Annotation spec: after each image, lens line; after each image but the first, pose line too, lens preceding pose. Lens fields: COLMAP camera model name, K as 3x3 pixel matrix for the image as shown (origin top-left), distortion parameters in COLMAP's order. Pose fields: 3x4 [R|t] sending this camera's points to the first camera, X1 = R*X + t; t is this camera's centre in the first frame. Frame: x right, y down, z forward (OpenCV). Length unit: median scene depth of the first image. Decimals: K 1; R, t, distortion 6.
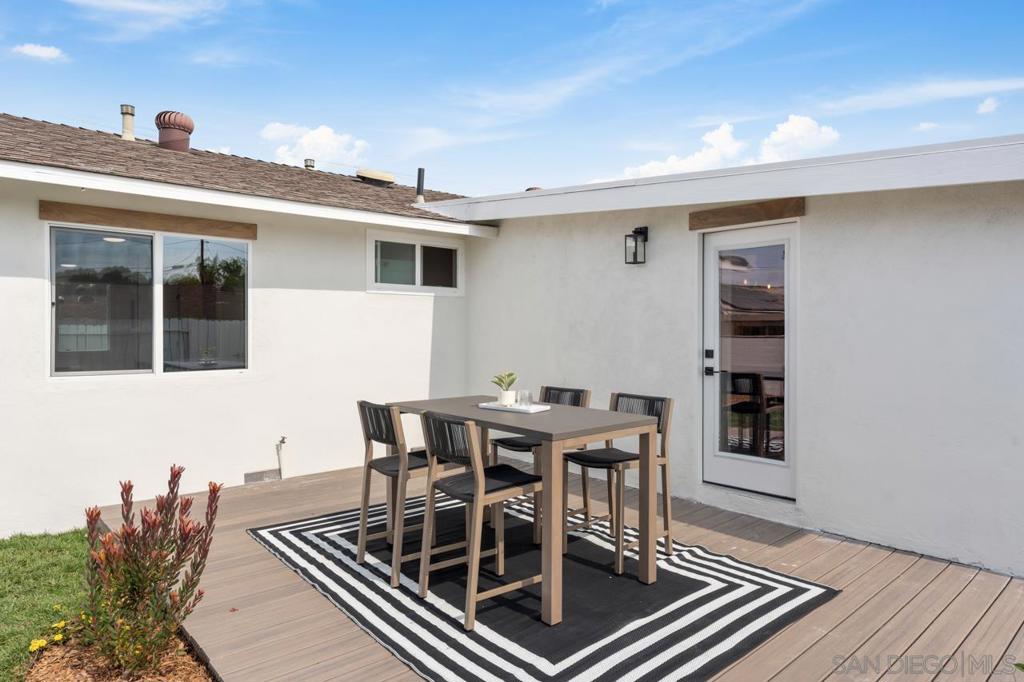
lens RADIAL K [[630.2, 0, 510.8], [0, 630.2, 329.4], [0, 0, 1]] dist [0.002827, 0.001014]
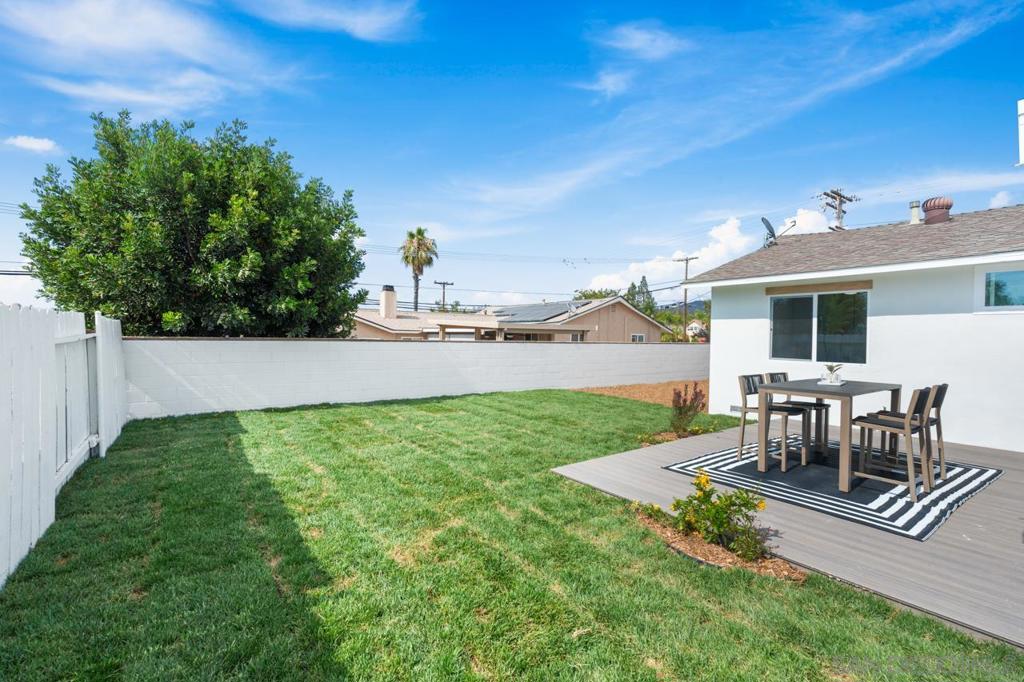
lens RADIAL K [[444.3, 0, 510.5], [0, 444.3, 337.1], [0, 0, 1]] dist [0.000569, -0.000055]
pose [[-0.074811, -0.008029, -0.997165, 1.160287], [-0.016810, 0.999836, -0.006789, 0.020299], [0.997056, 0.016255, -0.074934, 0.163807]]
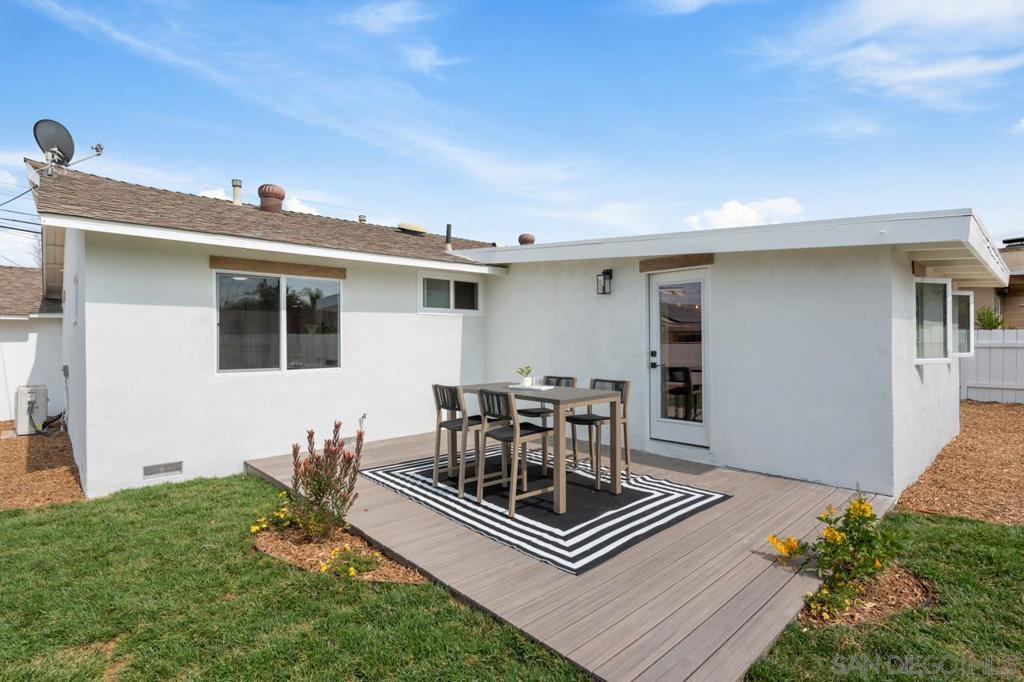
lens RADIAL K [[502.1, 0, 510.4], [0, 502.1, 337.6], [0, 0, 1]] dist [-0.000584, 0.000077]
pose [[0.999737, -0.008406, 0.021321, -0.063822], [0.008473, 0.999960, -0.003019, 0.000688], [-0.021295, 0.003199, 0.999768, -0.233145]]
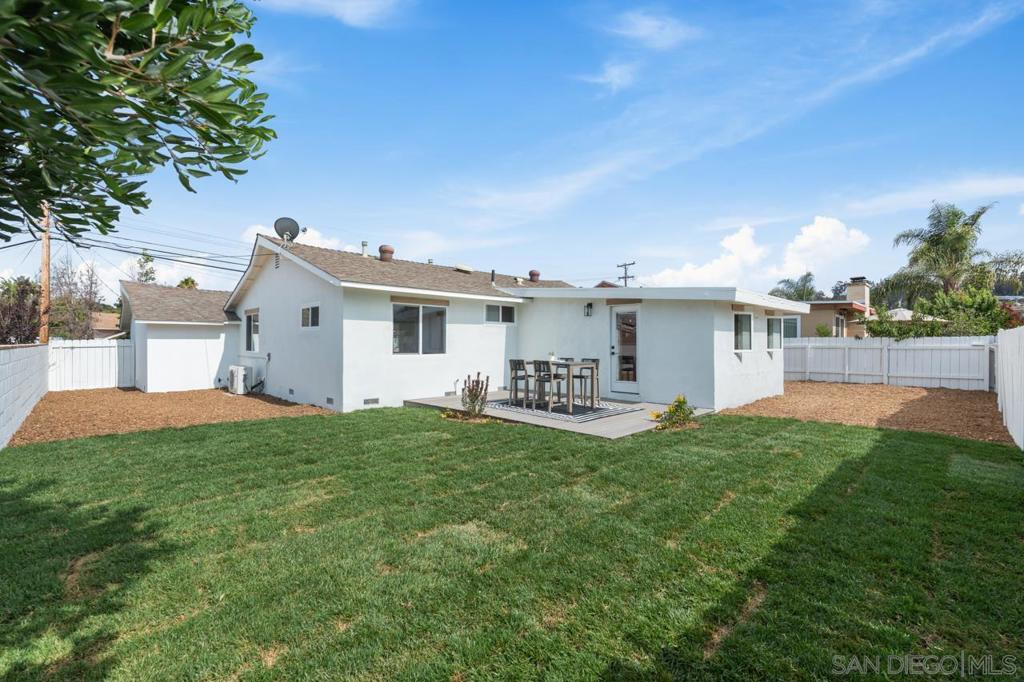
lens RADIAL K [[444.3, 0, 510.5], [0, 444.3, 337.1], [0, 0, 1]] dist [0.000569, -0.000055]
pose [[0.999097, 0.000910, 0.042479, -0.297297], [-0.000398, 0.999927, -0.012057, 0.018153], [-0.042487, 0.012029, 0.999025, -1.244773]]
